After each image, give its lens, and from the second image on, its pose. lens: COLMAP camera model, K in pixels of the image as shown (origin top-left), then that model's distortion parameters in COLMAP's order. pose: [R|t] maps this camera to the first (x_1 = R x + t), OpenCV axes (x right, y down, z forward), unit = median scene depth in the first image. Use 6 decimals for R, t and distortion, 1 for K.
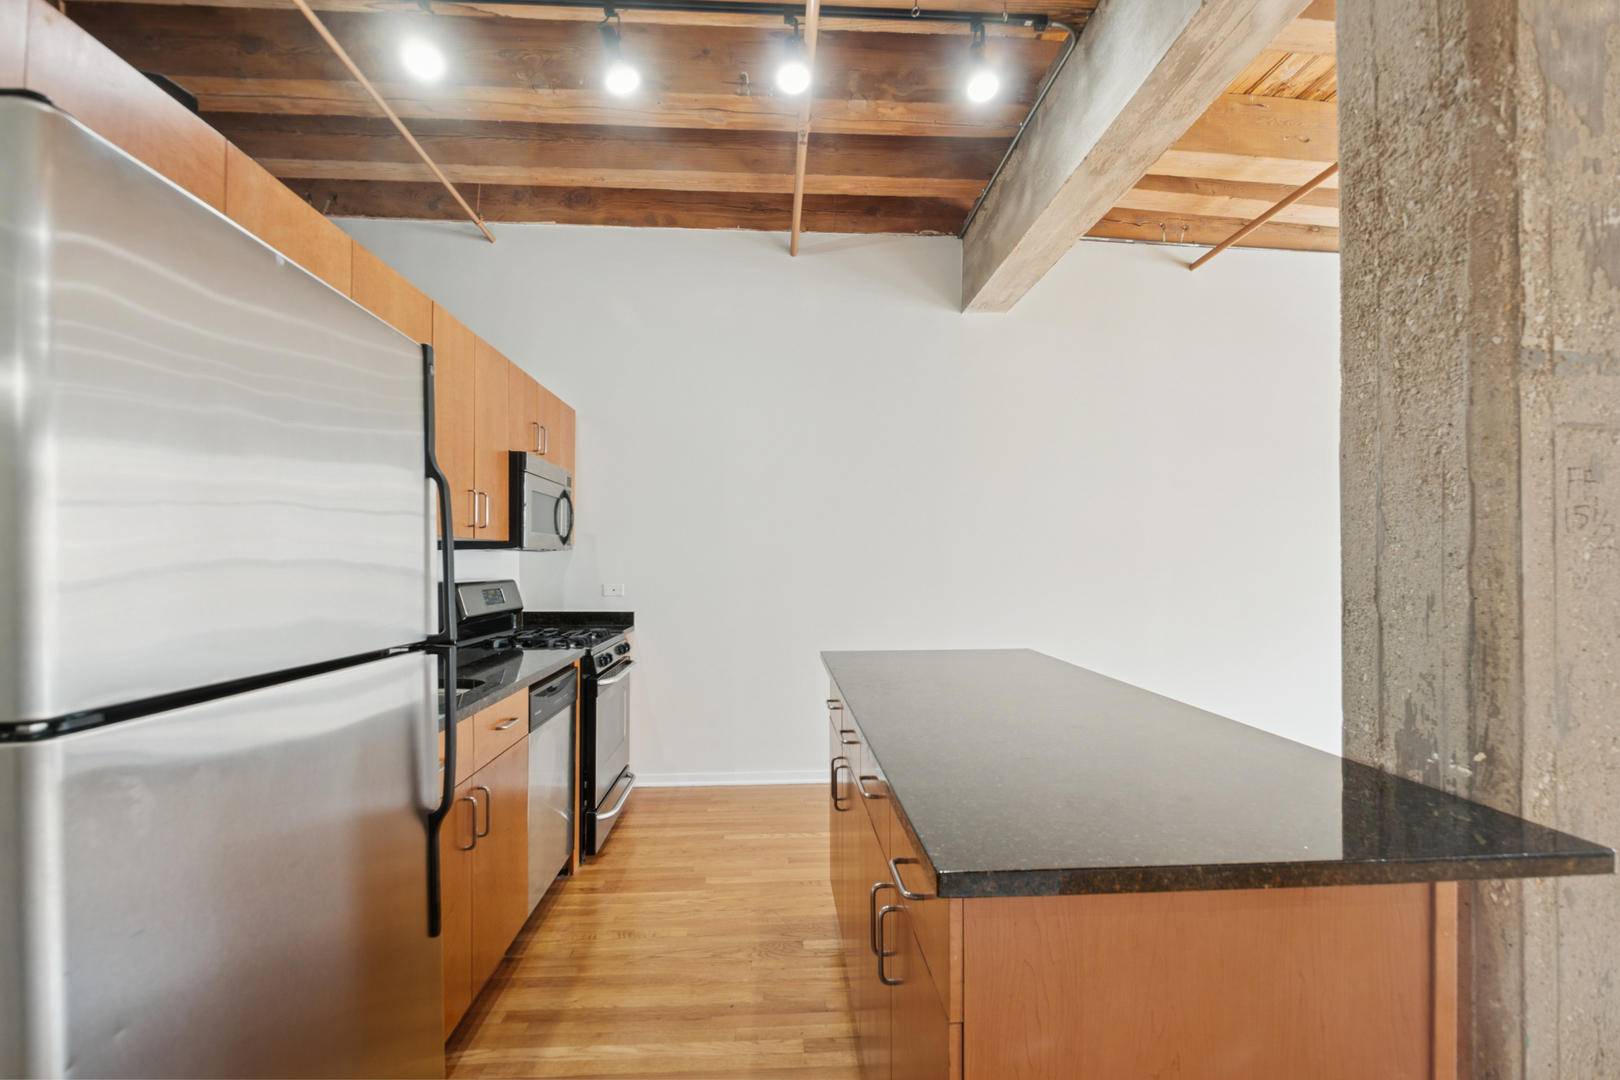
lens RADIAL K [[719.4, 0, 854.9], [0, 719.4, 555.1], [0, 0, 1]] dist [0.010971, -0.006385]
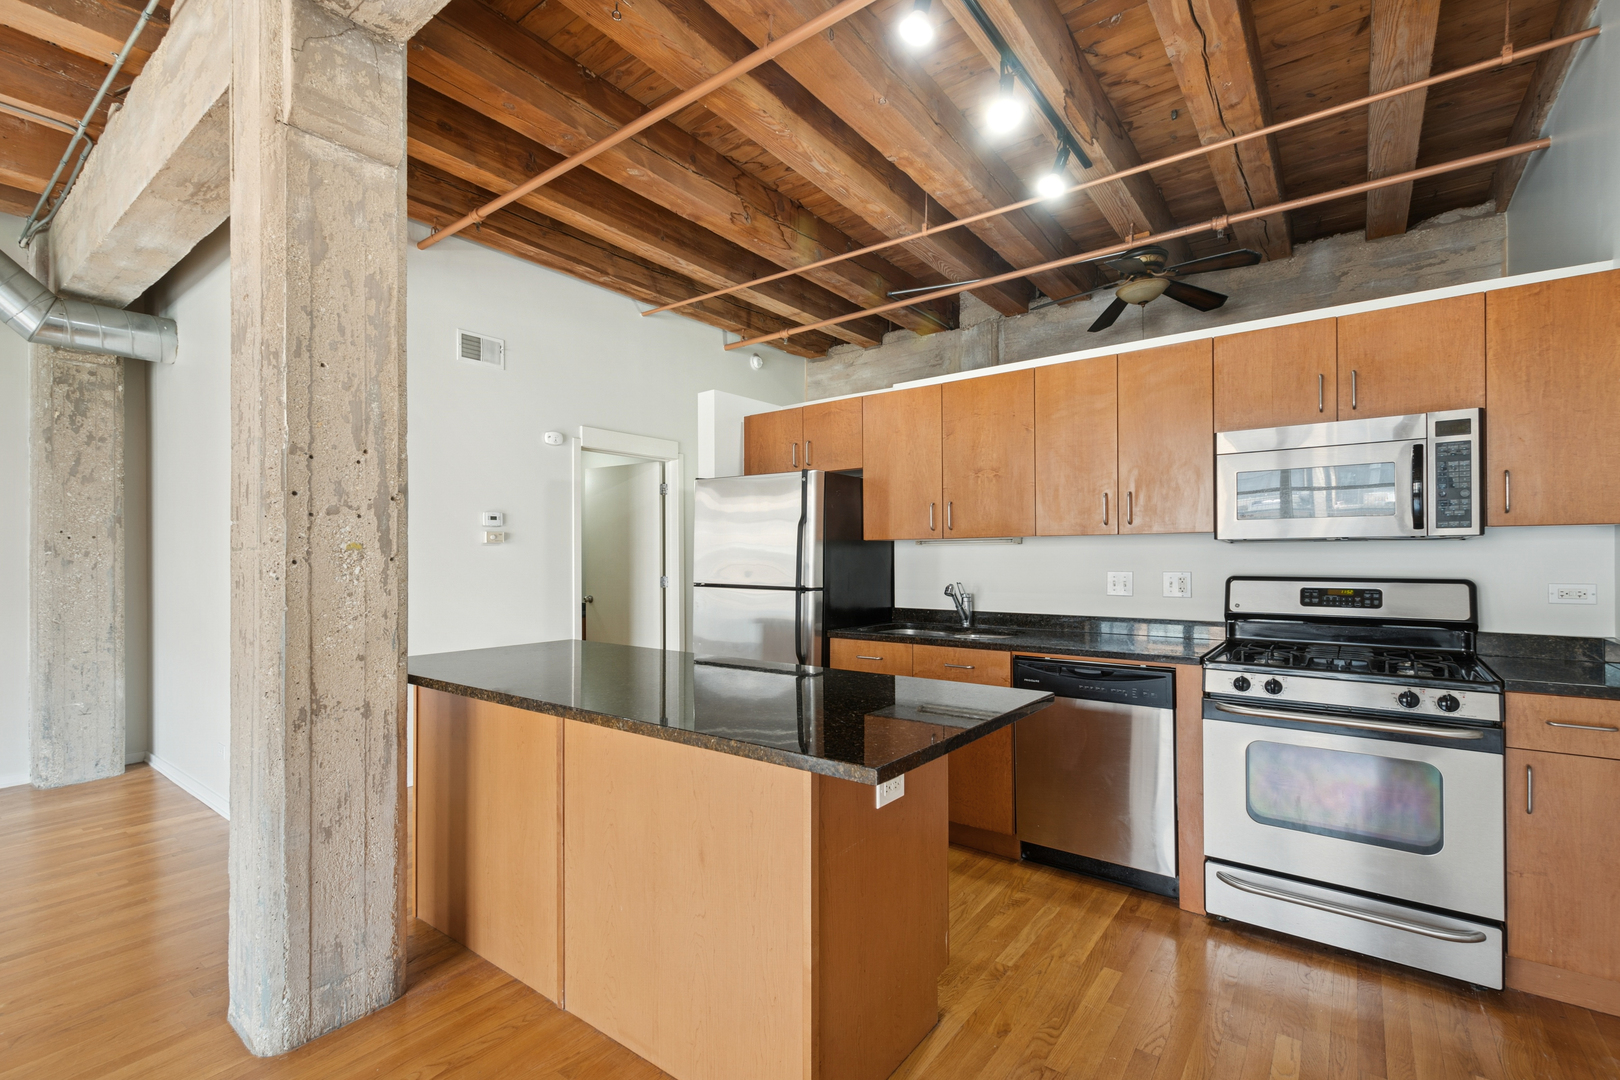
lens RADIAL K [[719.4, 0, 809.3], [0, 719.4, 545.5], [0, 0, 1]] dist [0.010971, -0.006385]
pose [[-0.665183, -0.010269, -0.746610, 0.823100], [0.007664, 0.999759, -0.020580, 0.016098], [0.746641, -0.019411, -0.664944, 1.757092]]
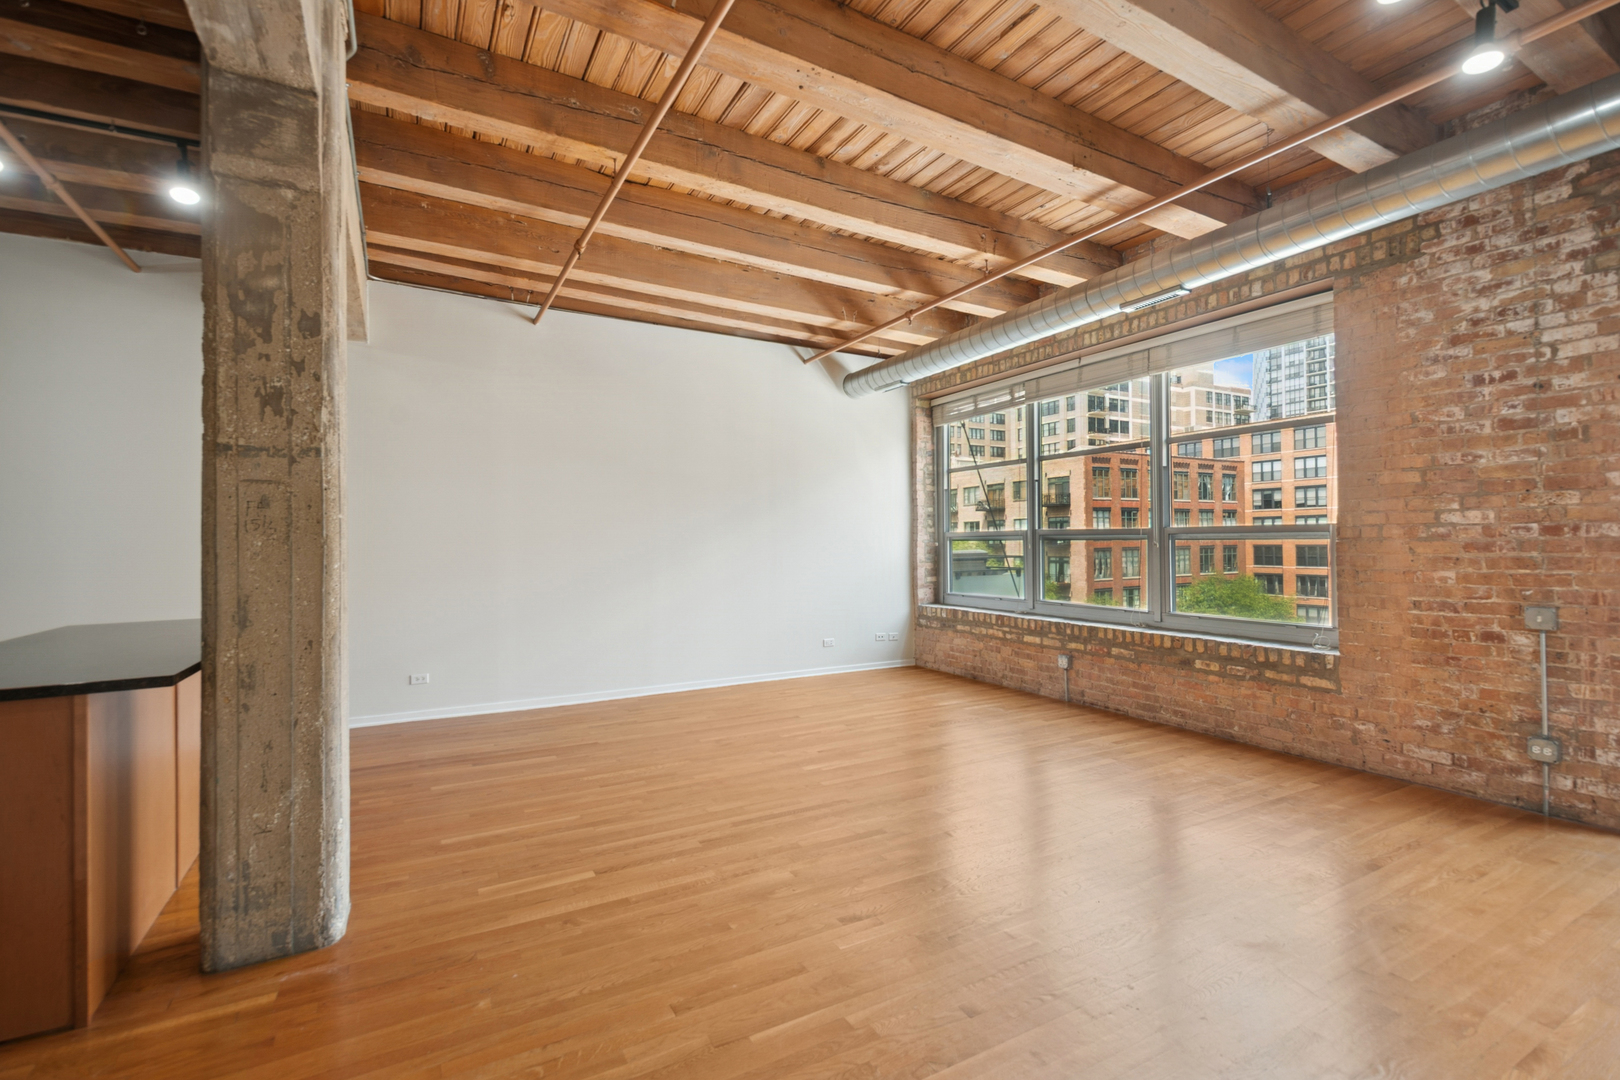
lens RADIAL K [[719.4, 0, 801.5], [0, 719.4, 529.6], [0, 0, 1]] dist [0.010971, -0.006385]
pose [[0.907221, -0.007408, 0.420589, 0.791763], [0.012941, 0.999863, -0.010303, 0.001234], [-0.420455, 0.014790, 0.907193, -0.792302]]
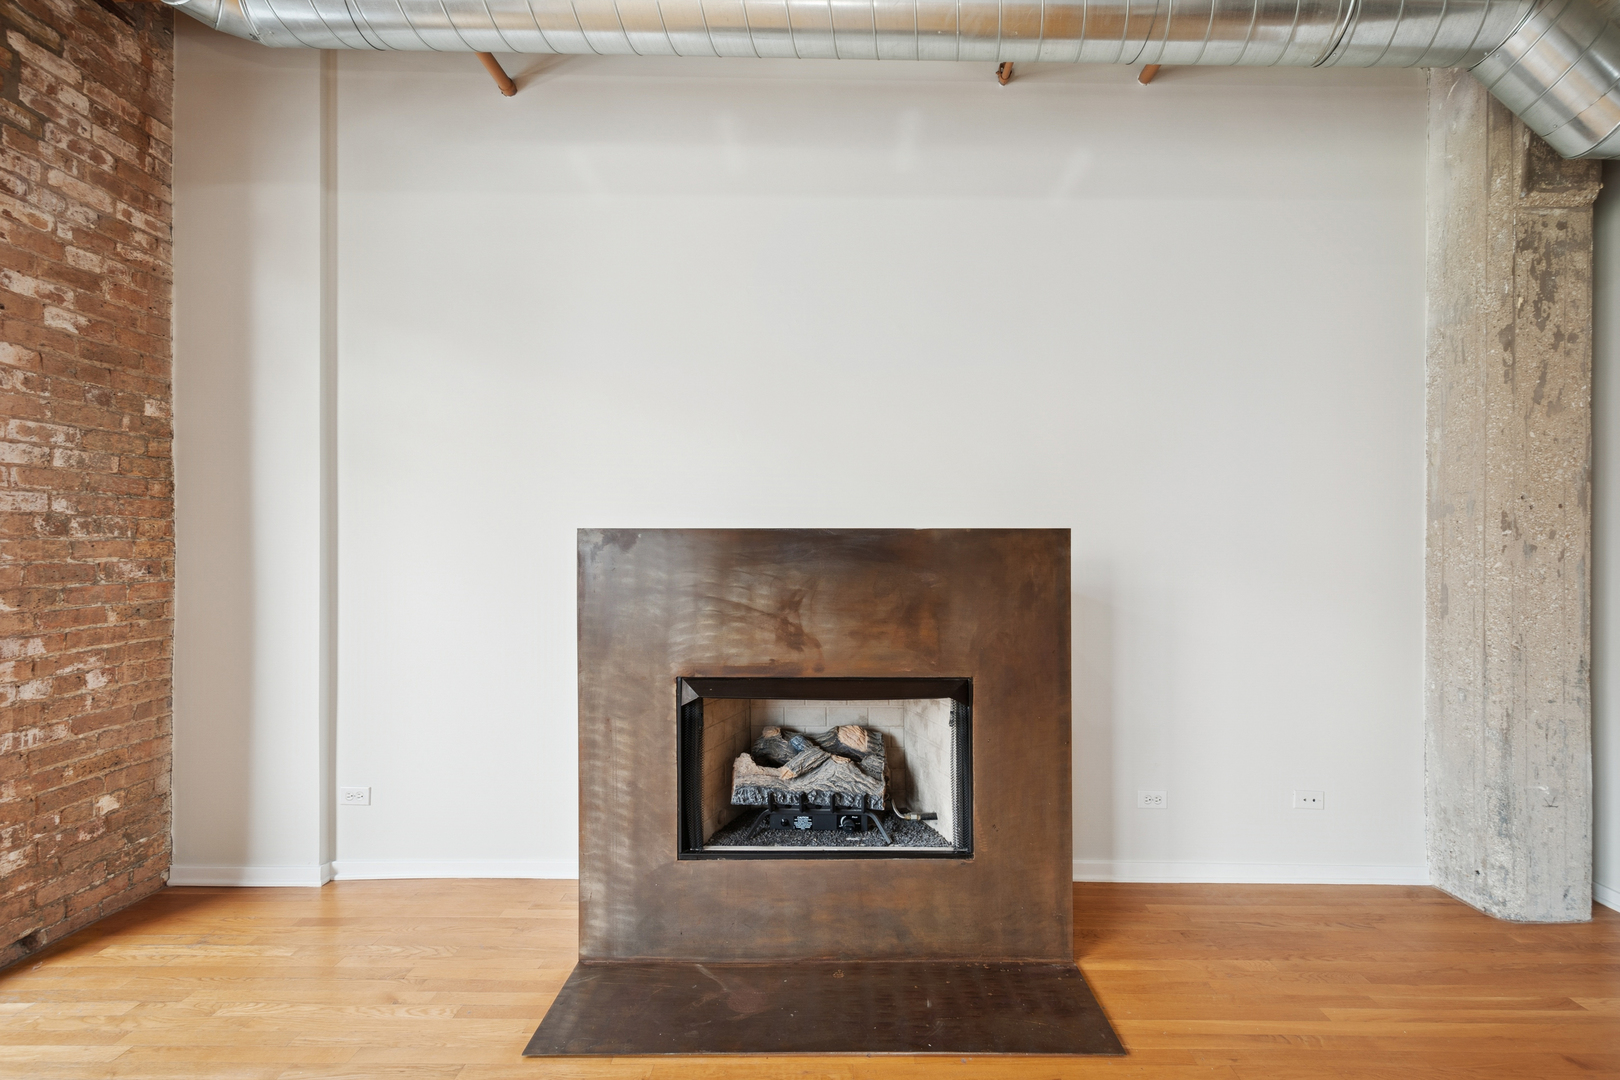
lens RADIAL K [[719.4, 0, 858.5], [0, 719.4, 545.8], [0, 0, 1]] dist [0.010971, -0.006385]
pose [[-0.998364, -0.010331, 0.056238, 1.713059], [-0.010589, 0.999935, -0.004286, 0.018020], [-0.056190, -0.004875, -0.998408, 0.191918]]
